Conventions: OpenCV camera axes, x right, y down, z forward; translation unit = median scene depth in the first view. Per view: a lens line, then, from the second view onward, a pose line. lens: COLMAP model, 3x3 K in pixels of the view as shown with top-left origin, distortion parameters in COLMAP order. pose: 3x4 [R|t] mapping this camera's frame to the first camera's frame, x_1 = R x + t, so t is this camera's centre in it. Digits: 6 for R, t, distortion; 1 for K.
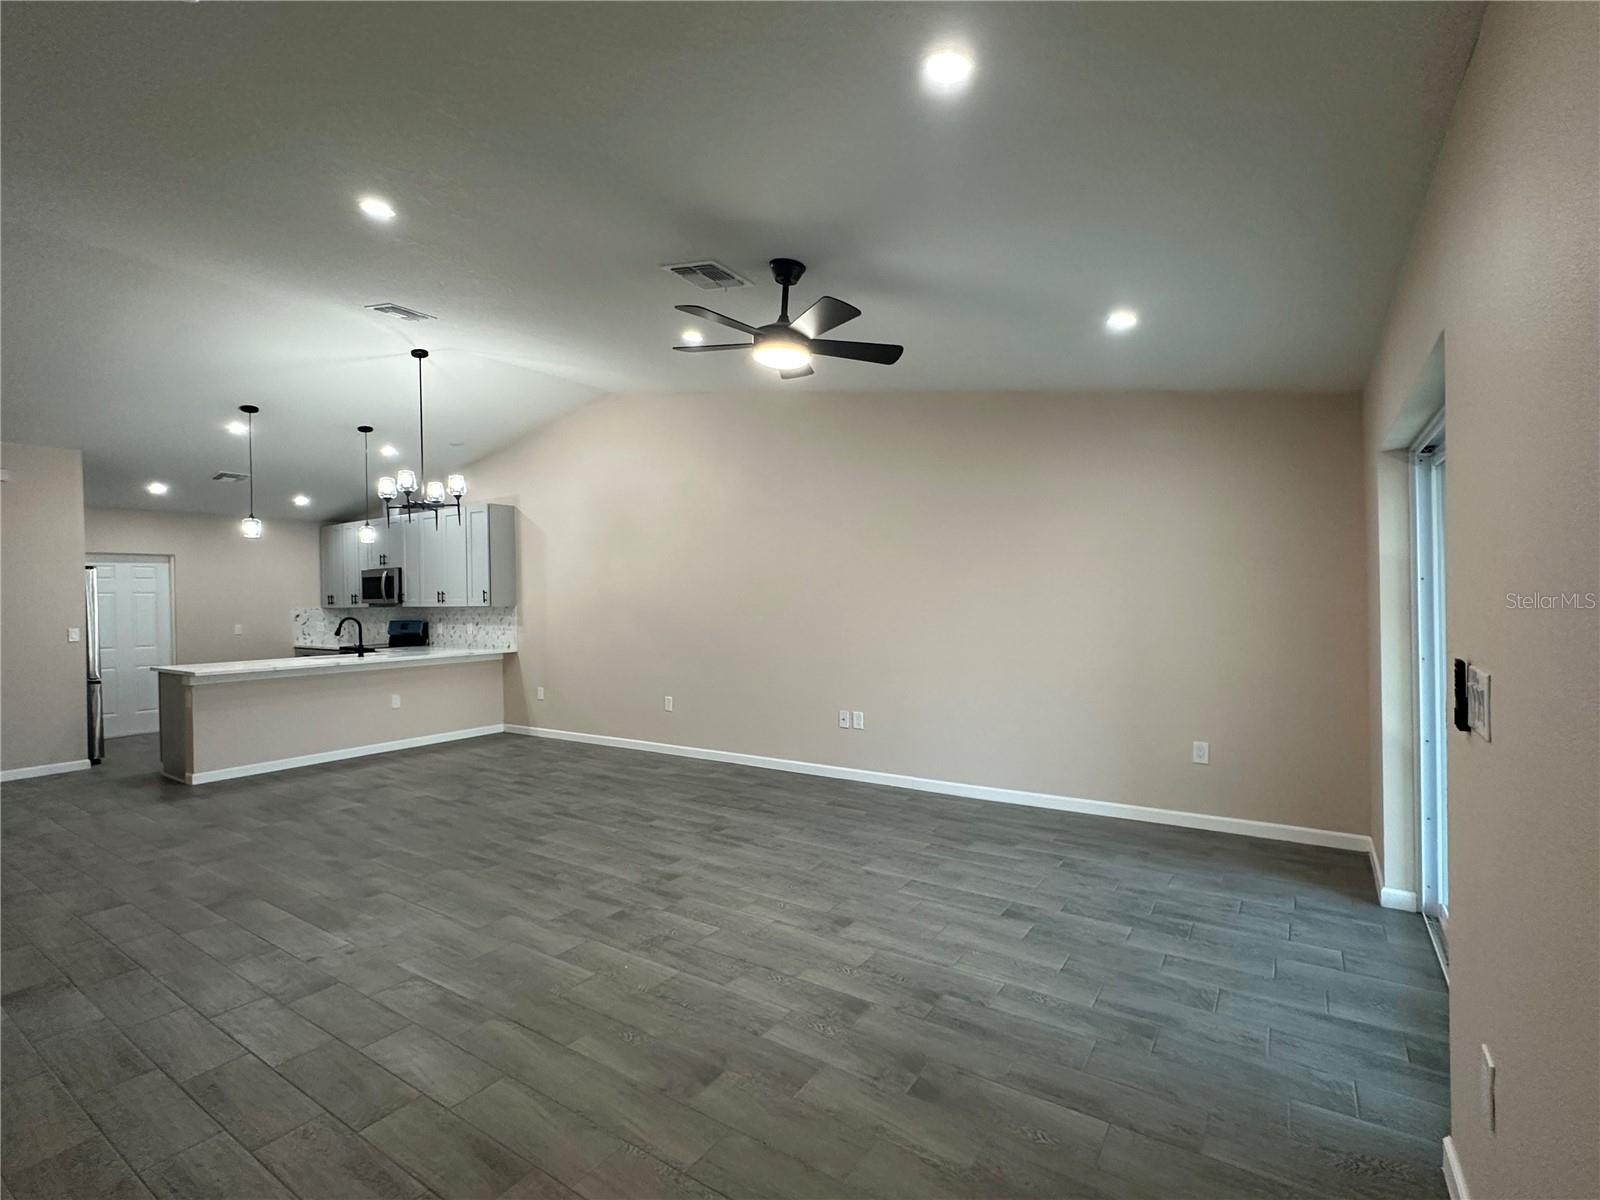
lens RADIAL K [[742.4, 0, 790.9], [0, 742.4, 600.5], [0, 0, 1]] dist [0.000345, -0.000627]
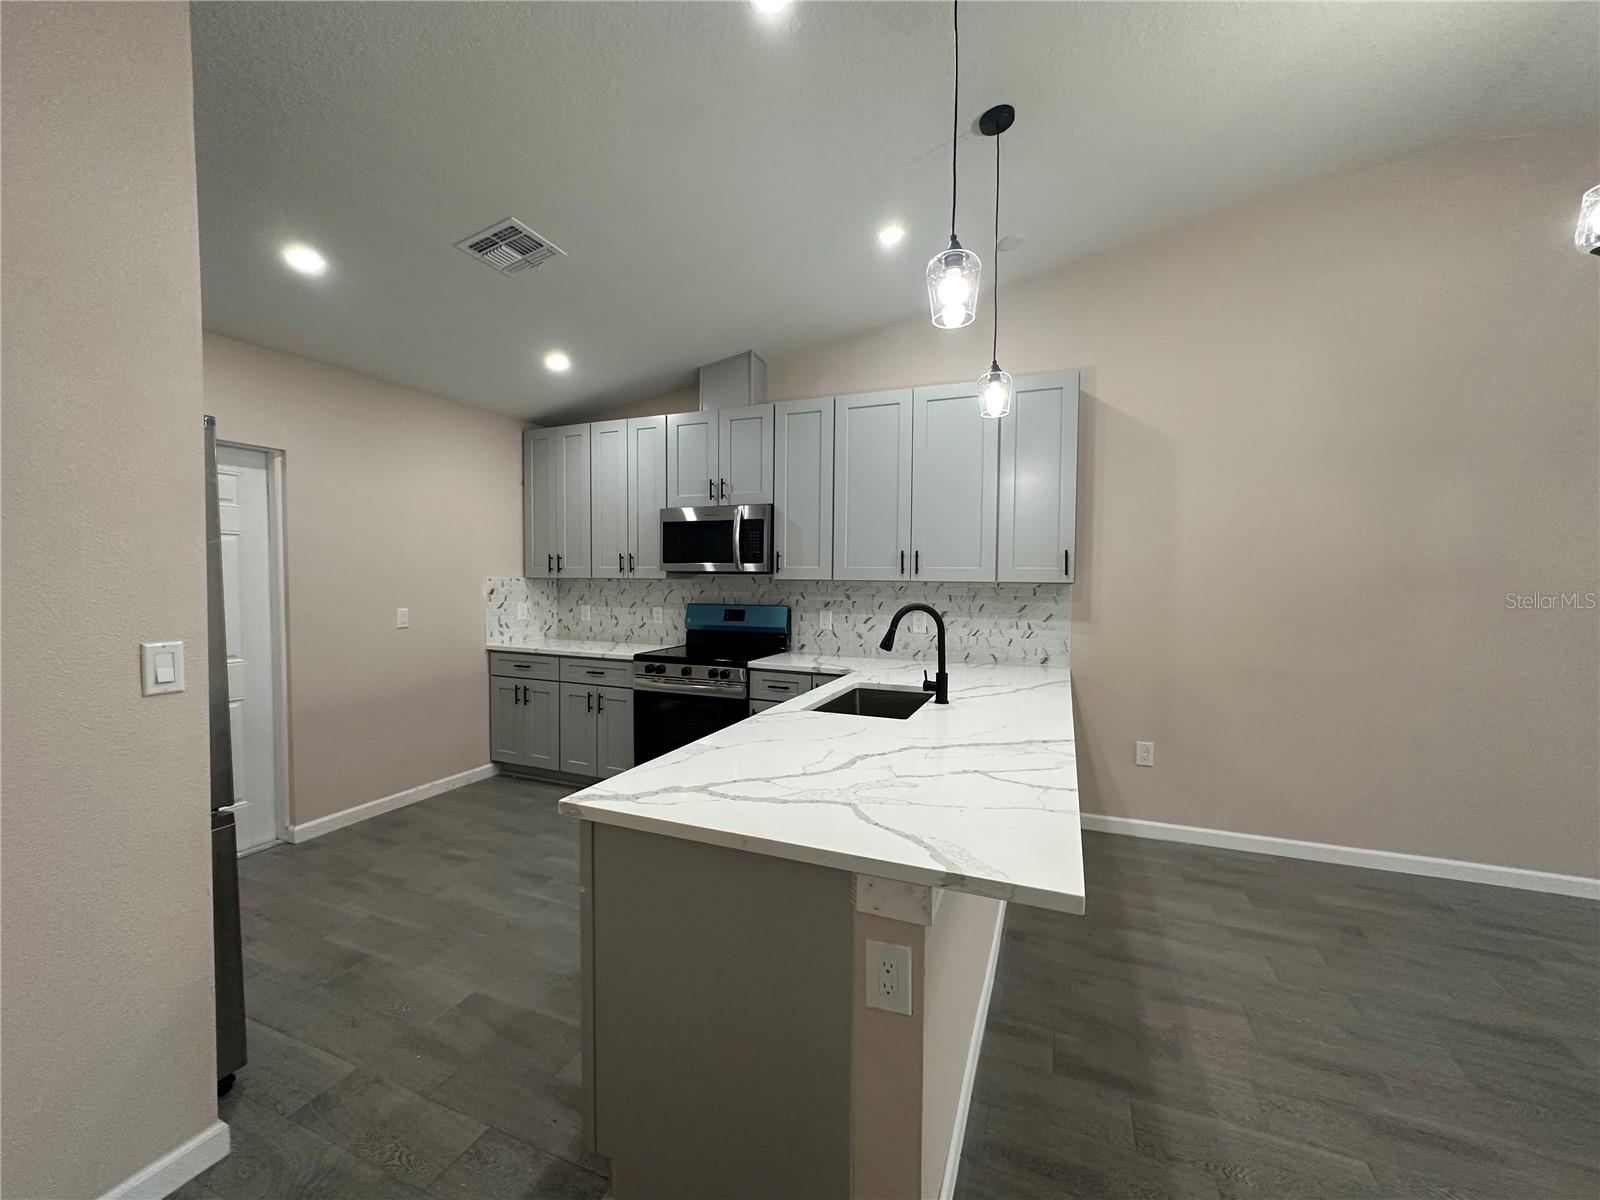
lens RADIAL K [[634.8, 0, 798.9], [0, 634.8, 599.5], [0, 0, 1]] dist [-0.004138, 0.000870]
pose [[0.979303, 0.016455, 0.201727, -0.668934], [-0.022269, 0.999398, 0.026586, 0.011661], [-0.201169, -0.030528, 0.979081, 0.626103]]
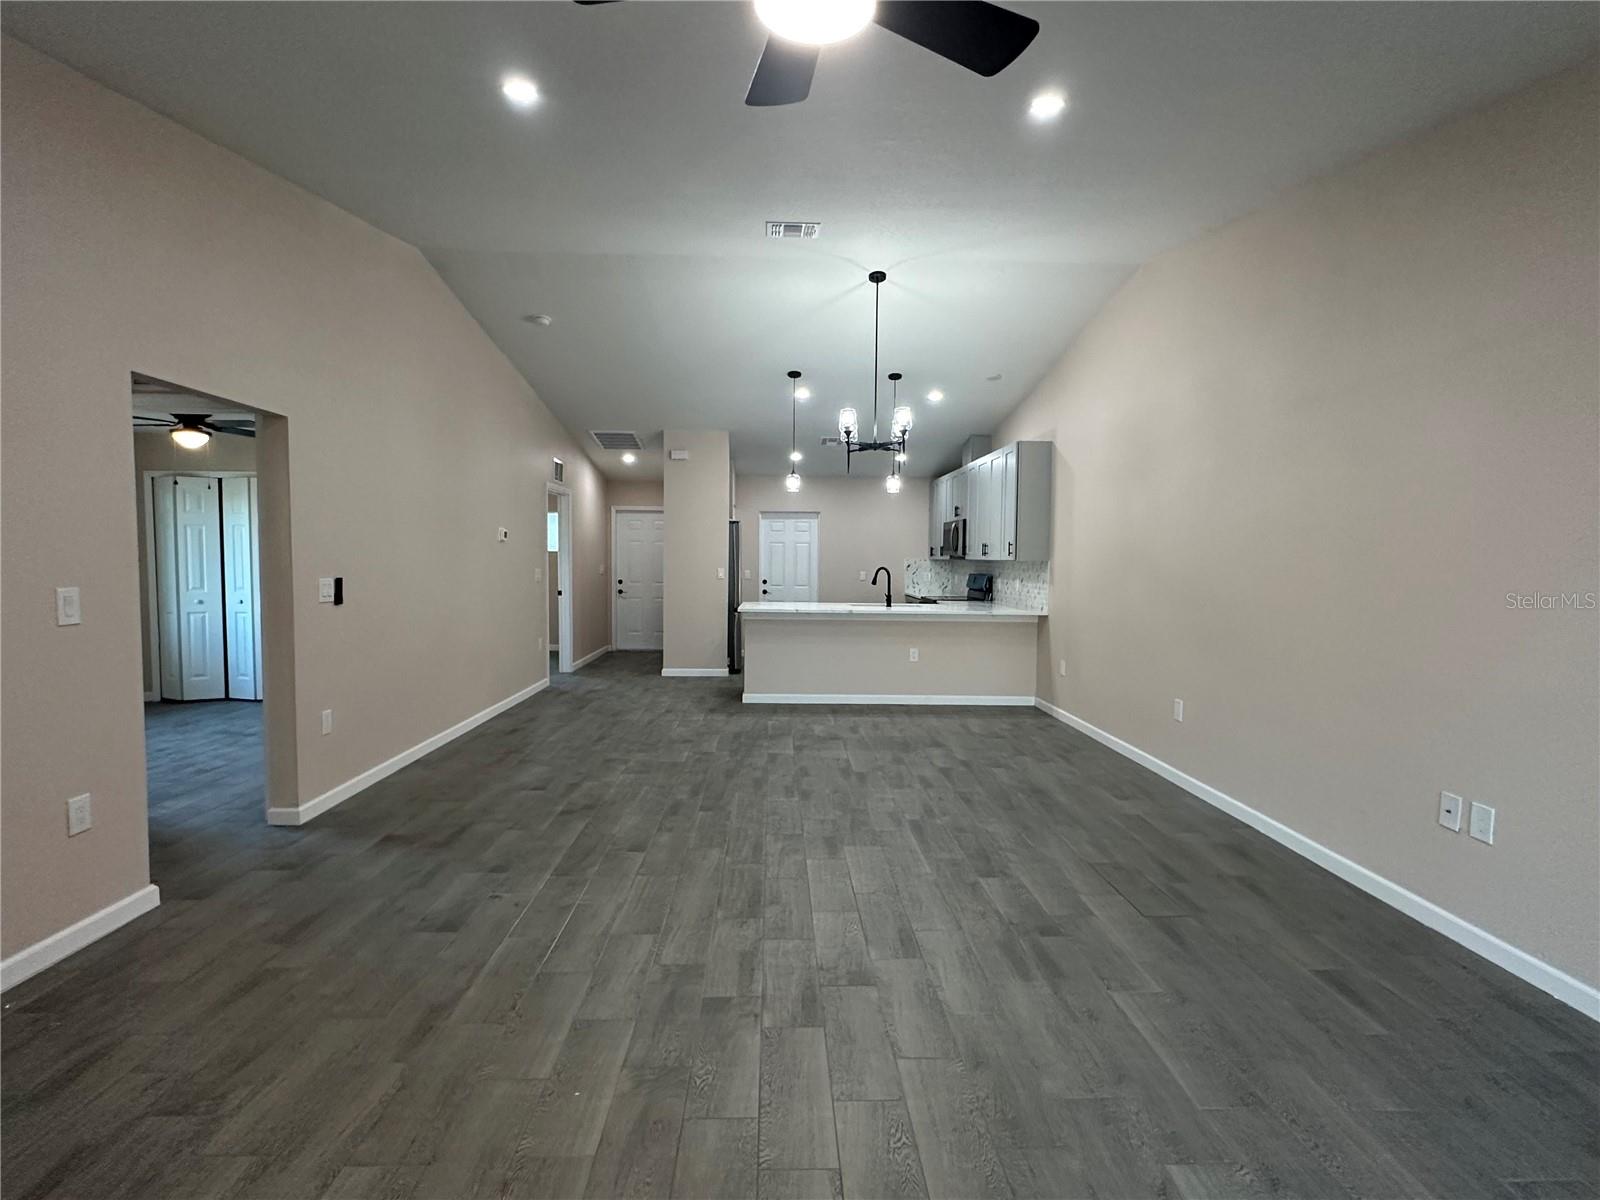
lens RADIAL K [[742.4, 0, 804.2], [0, 742.4, 592.7], [0, 0, 1]] dist [0.000345, -0.000627]
pose [[0.594231, 0.060405, -0.802023, 0.147617], [-0.023784, 0.998059, 0.057548, 0.001380], [0.803943, -0.015122, 0.594515, 0.284325]]
